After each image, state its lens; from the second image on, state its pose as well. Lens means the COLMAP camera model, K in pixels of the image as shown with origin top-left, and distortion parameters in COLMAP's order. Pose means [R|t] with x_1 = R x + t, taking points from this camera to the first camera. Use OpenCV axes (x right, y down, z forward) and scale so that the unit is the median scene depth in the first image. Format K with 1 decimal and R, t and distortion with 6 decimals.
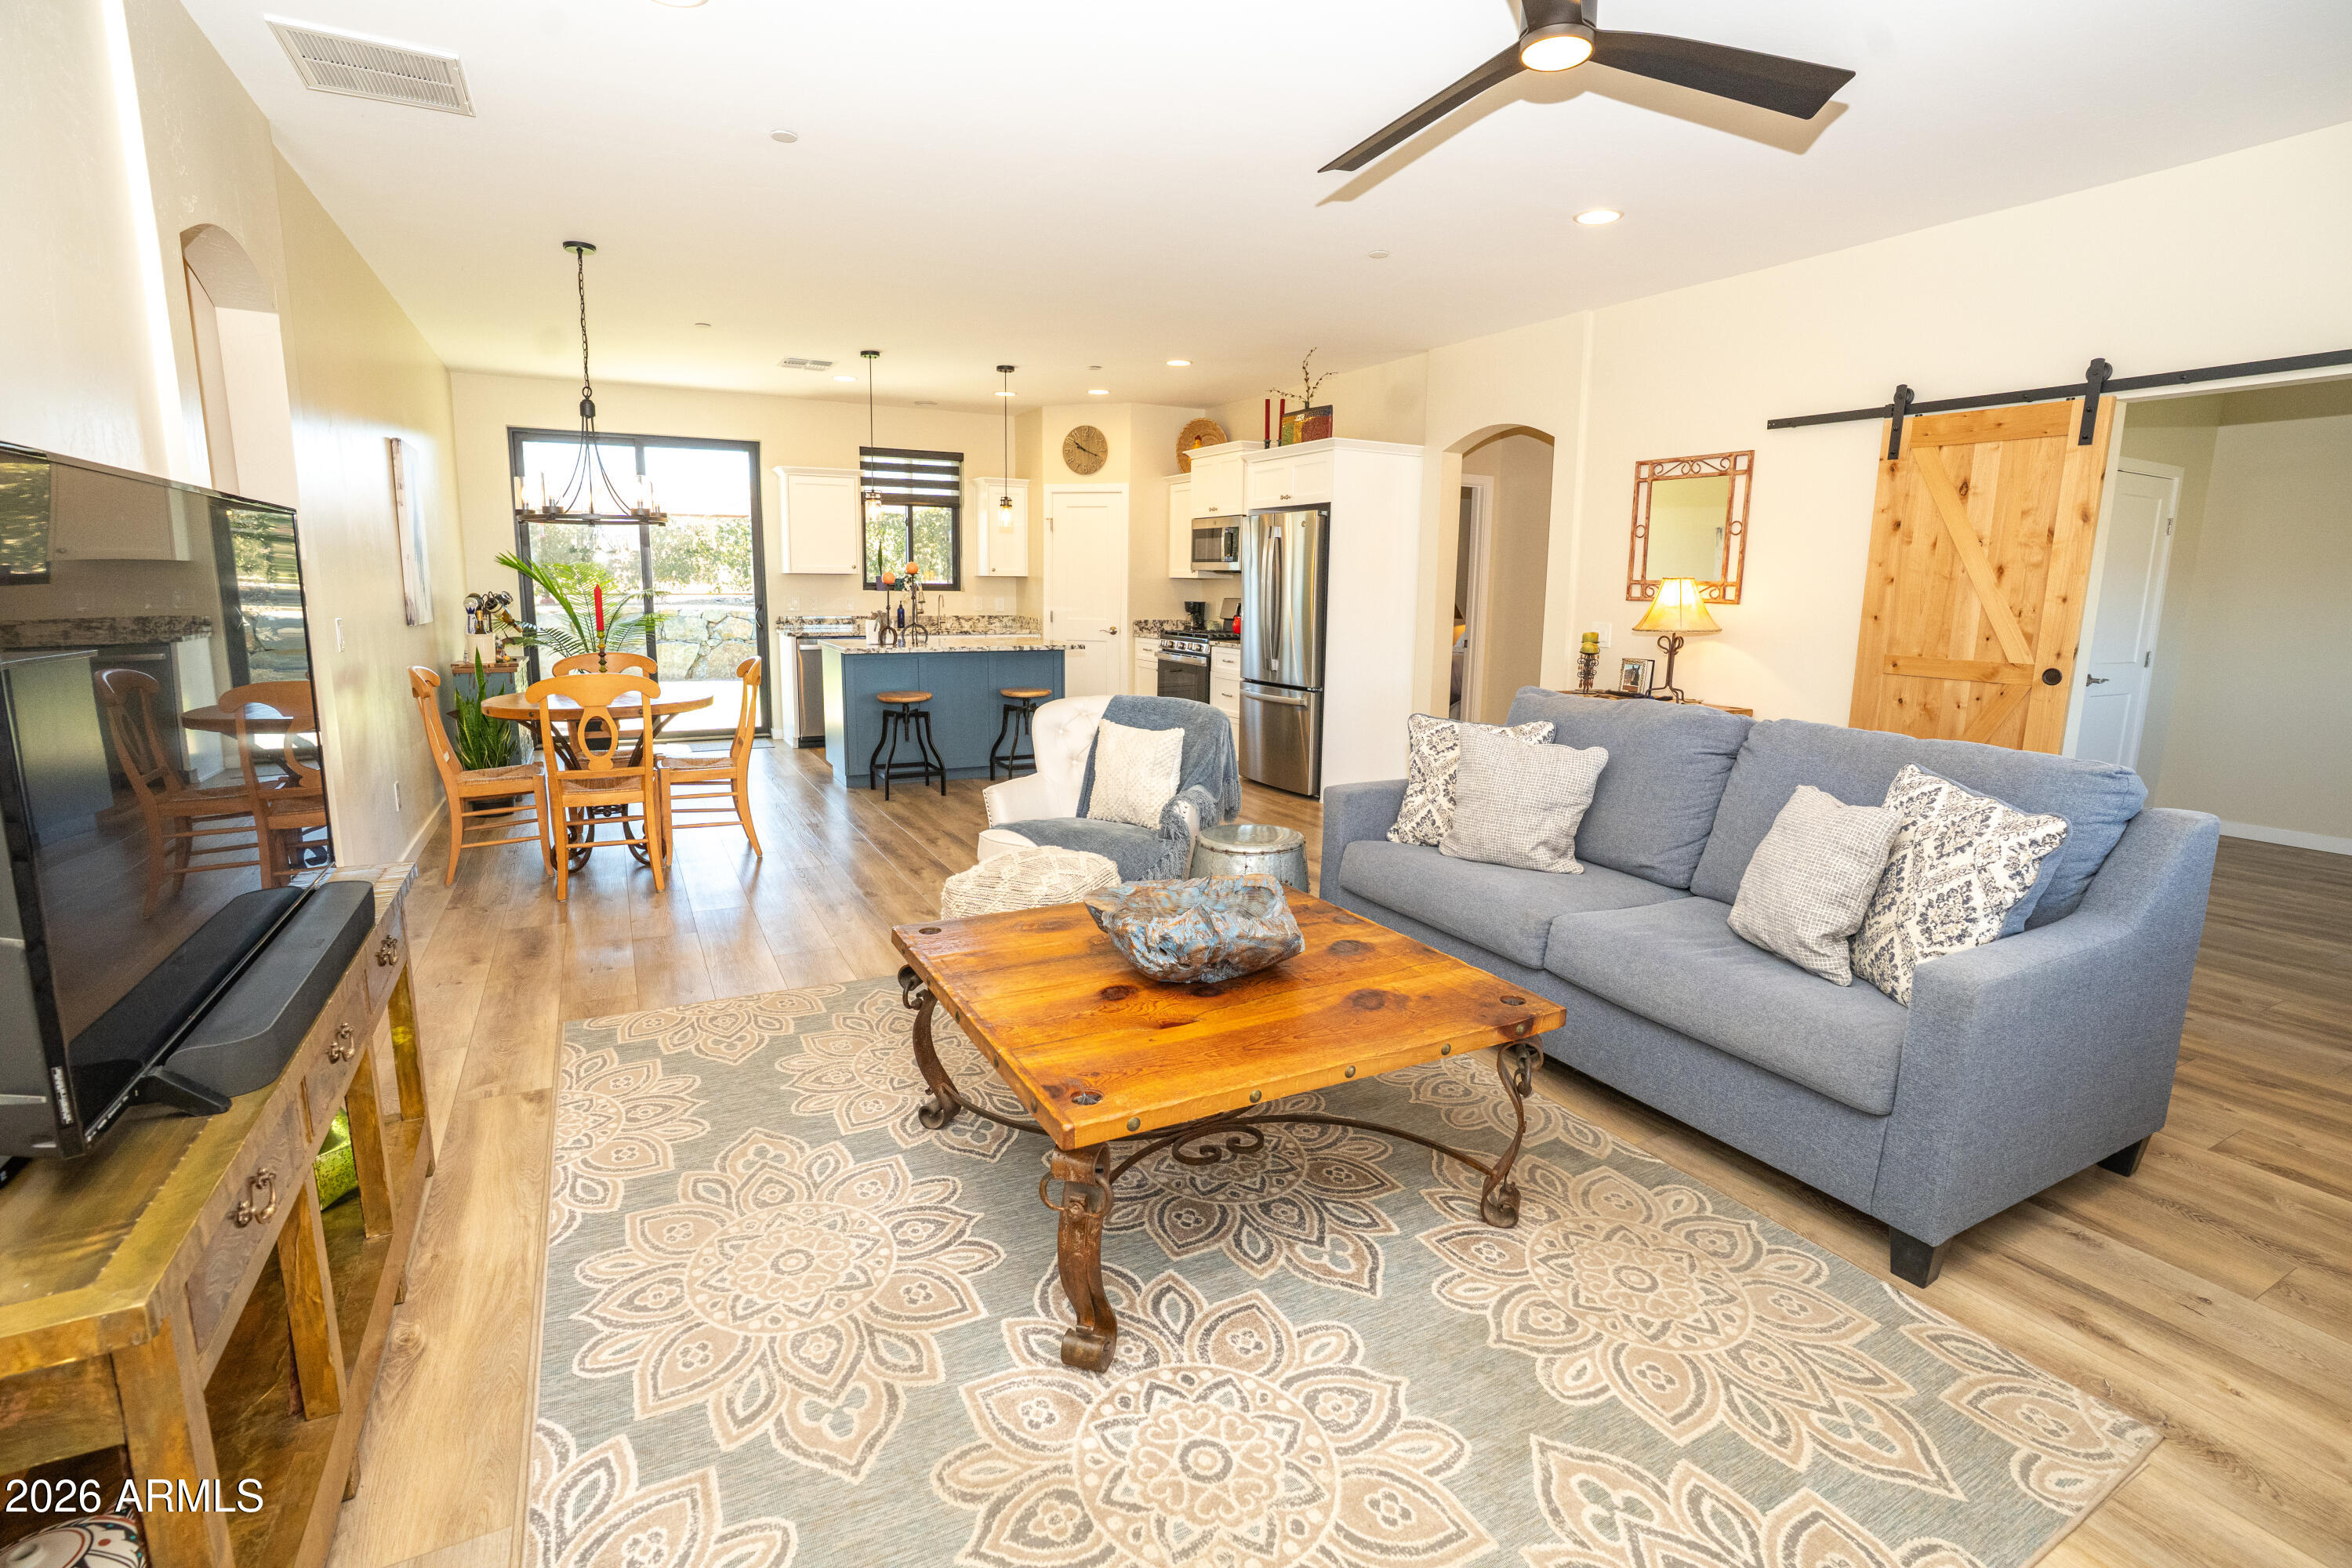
lens RADIAL K [[1090.0, 0, 1183.3], [0, 1090.0, 773.8], [0, 0, 1]] dist [-0.076628, 0.034378]
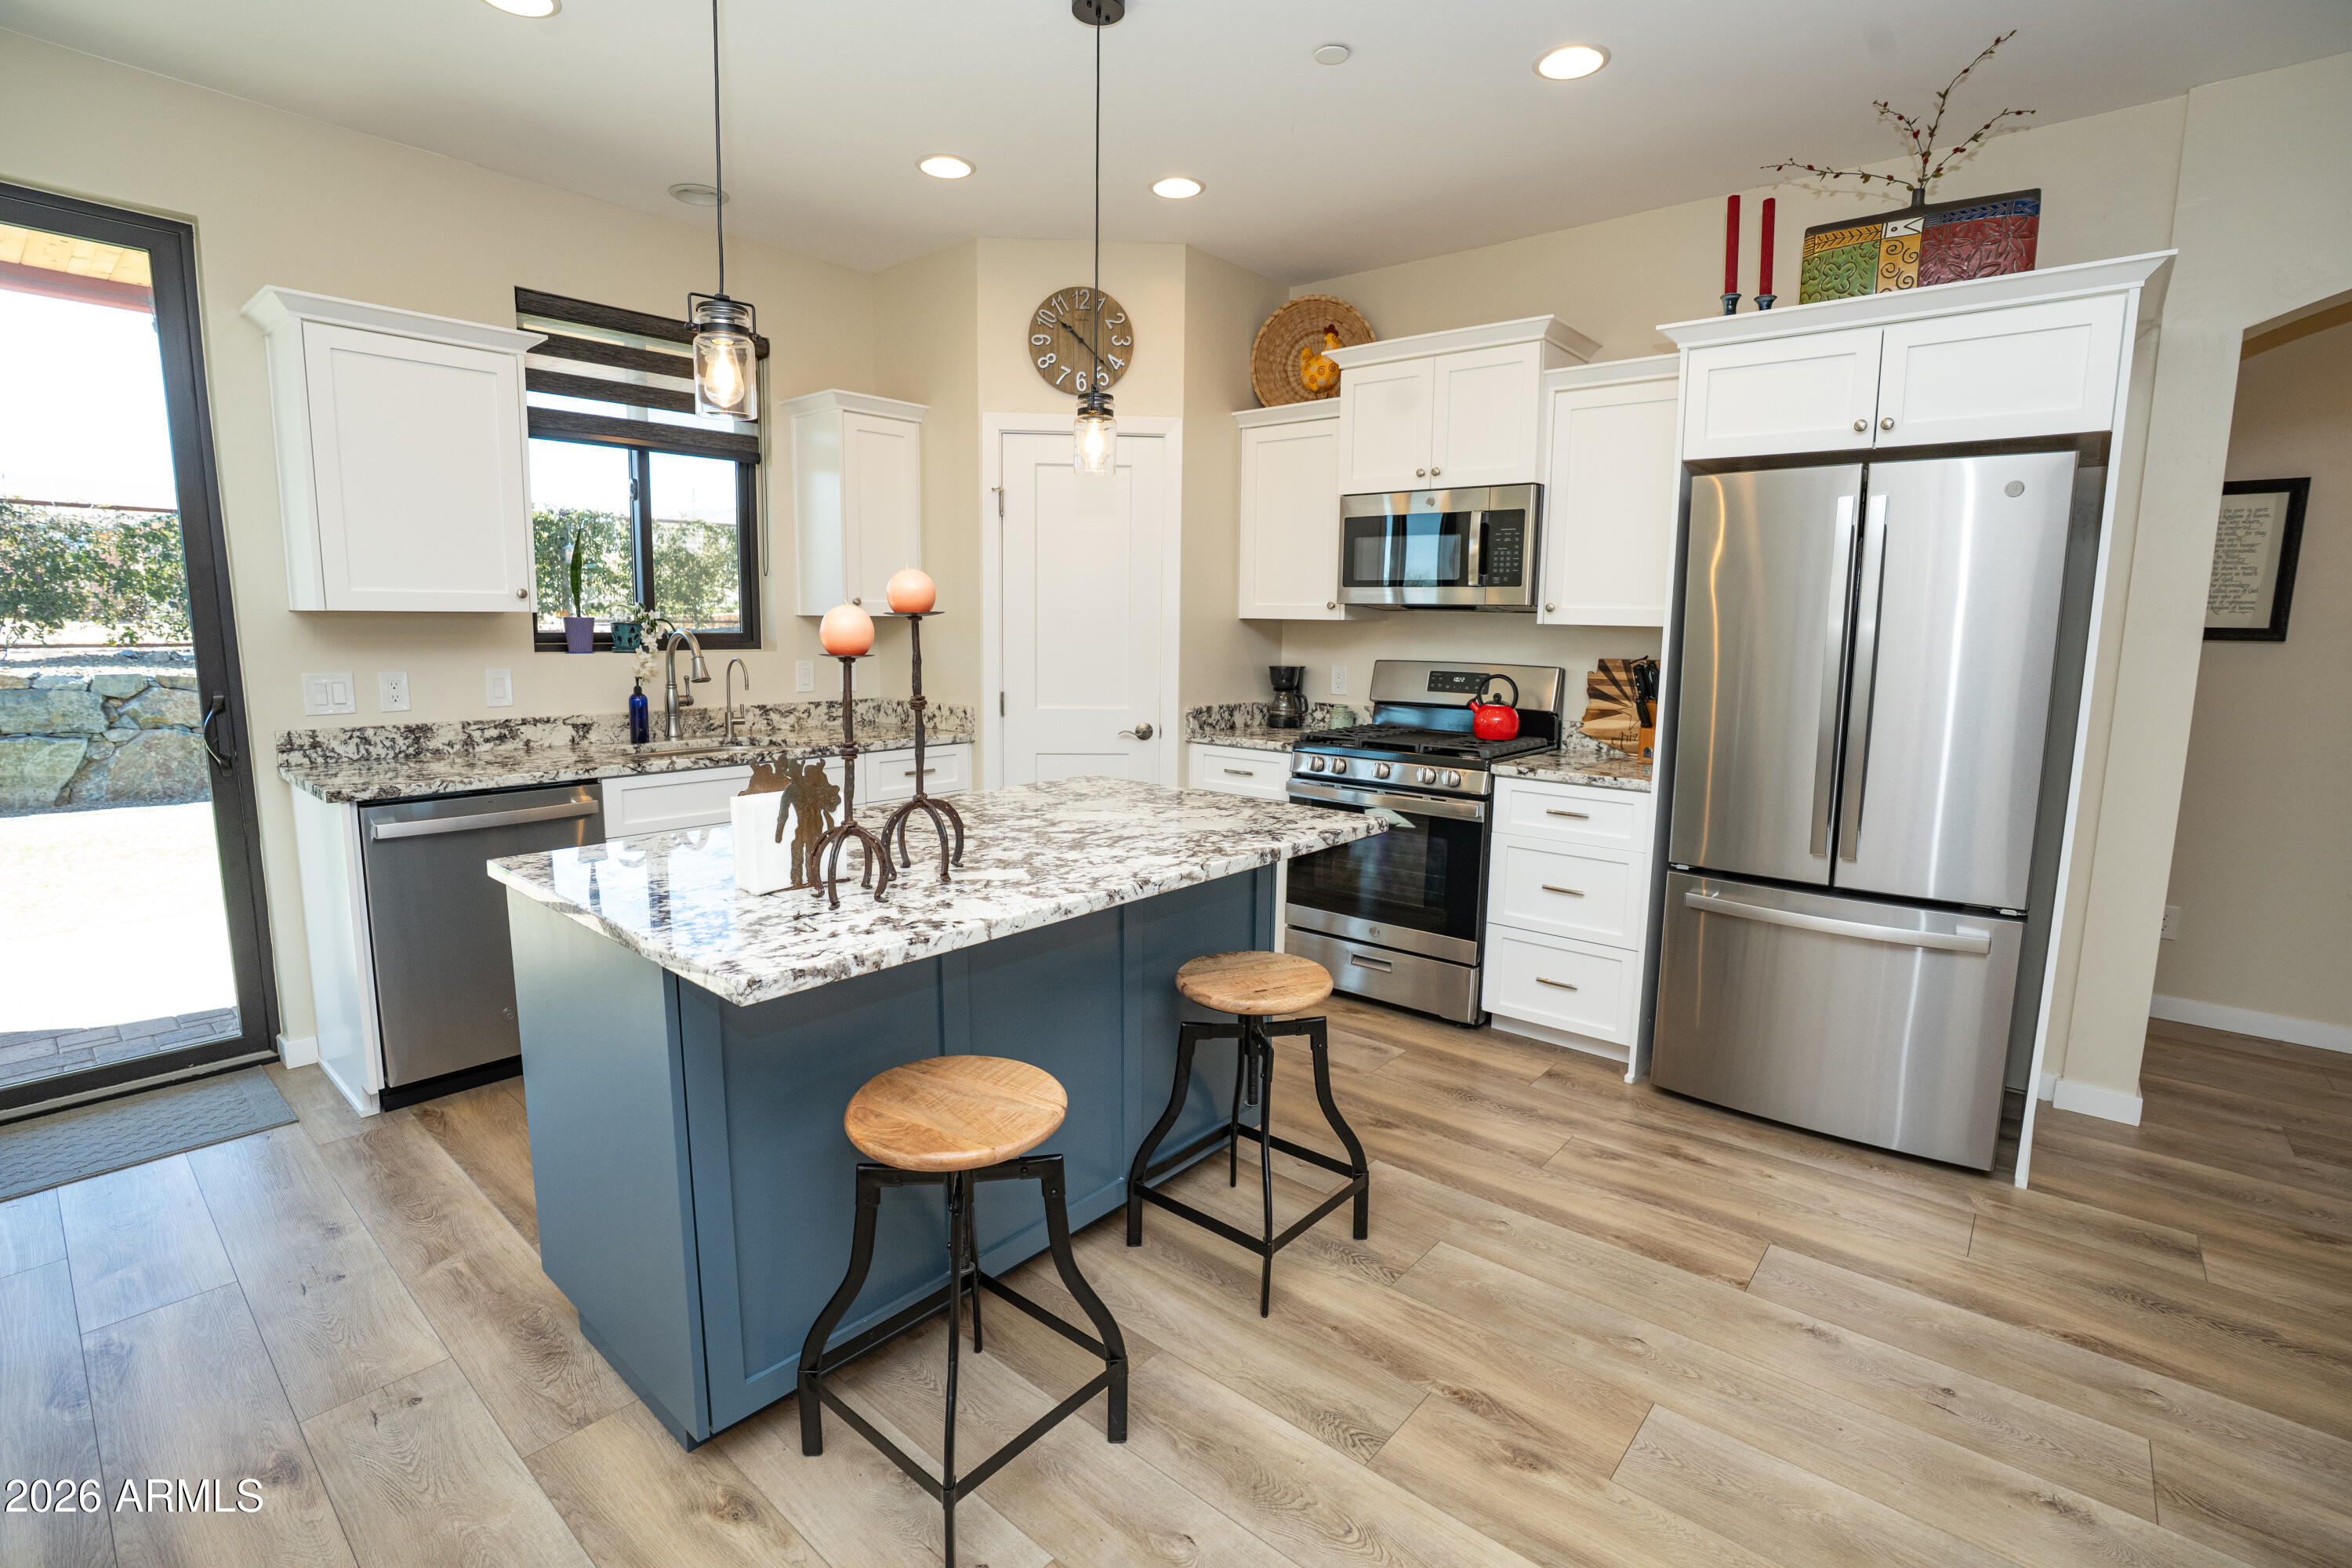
lens RADIAL K [[1090.0, 0, 1183.3], [0, 1090.0, 773.8], [0, 0, 1]] dist [-0.076628, 0.034378]
pose [[0.933023, -0.054478, 0.355668, -0.230853], [0.064808, 0.997750, -0.017183, -0.110750], [-0.353932, 0.039083, 0.934454, 0.590769]]
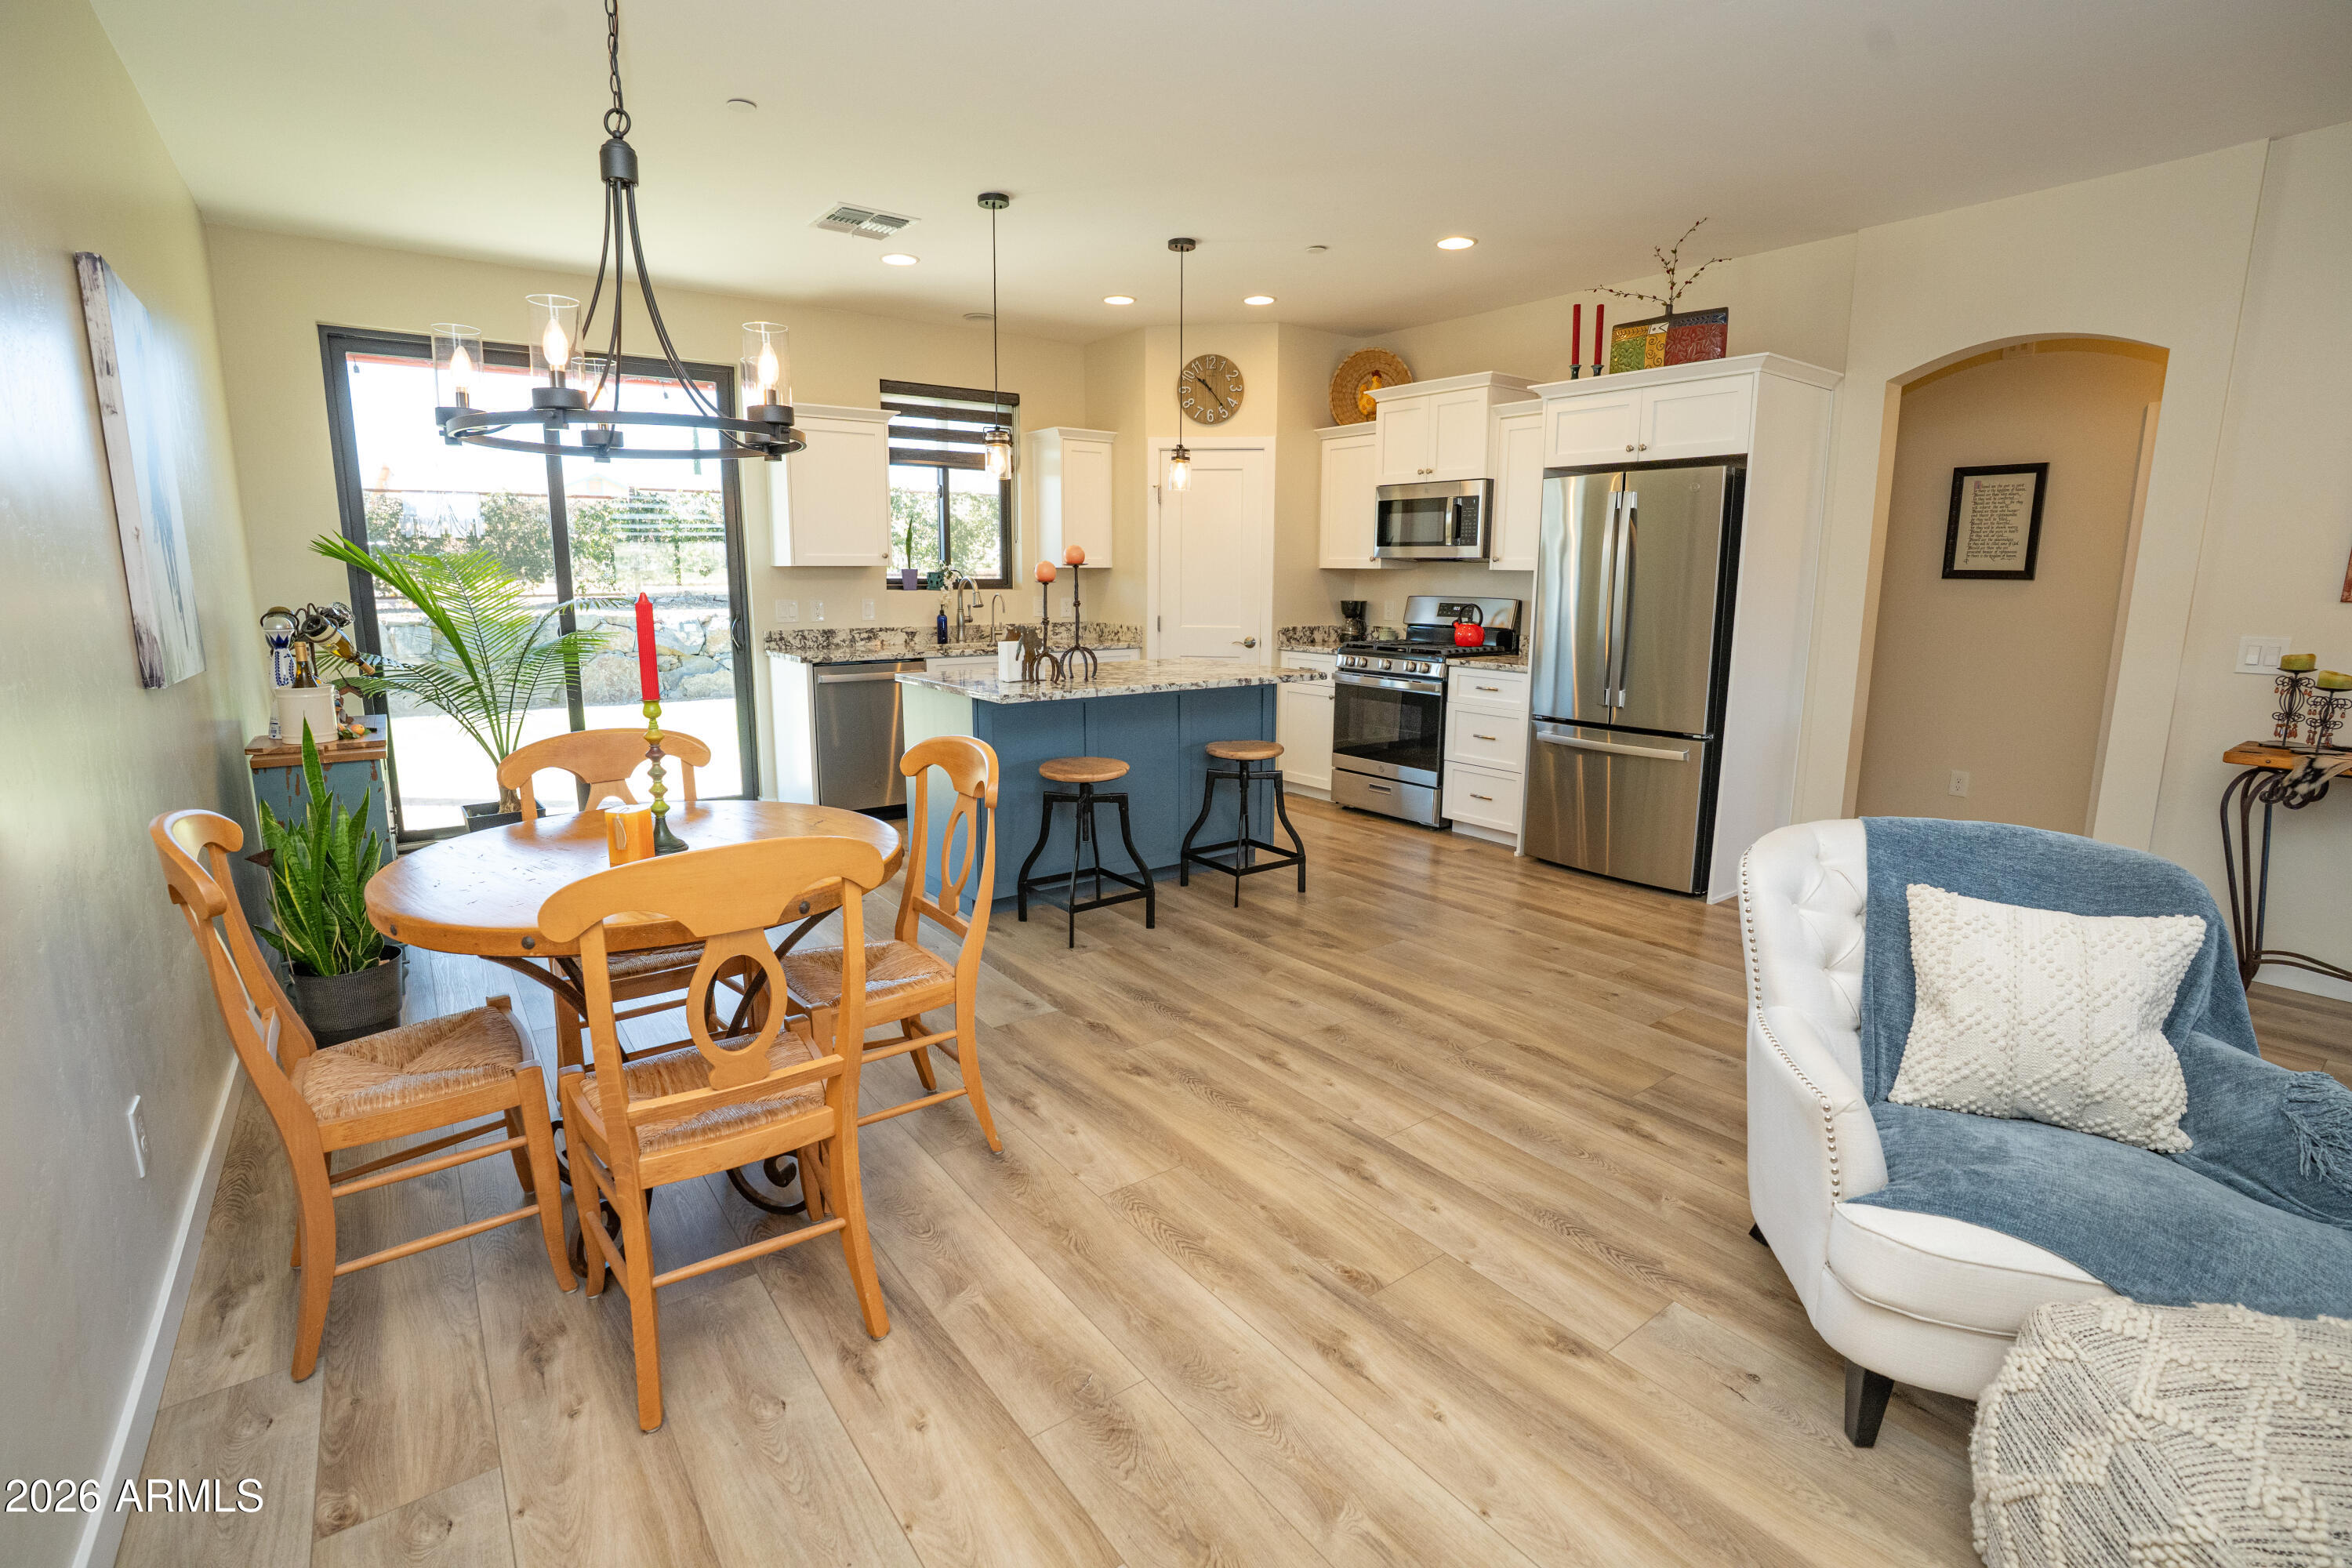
lens RADIAL K [[1090.0, 0, 1183.3], [0, 1090.0, 773.8], [0, 0, 1]] dist [-0.076628, 0.034378]
pose [[0.988817, -0.037797, 0.144268, -0.228849], [0.036343, 0.999259, 0.012707, -0.059106], [-0.144641, -0.007322, 0.989457, 0.312319]]
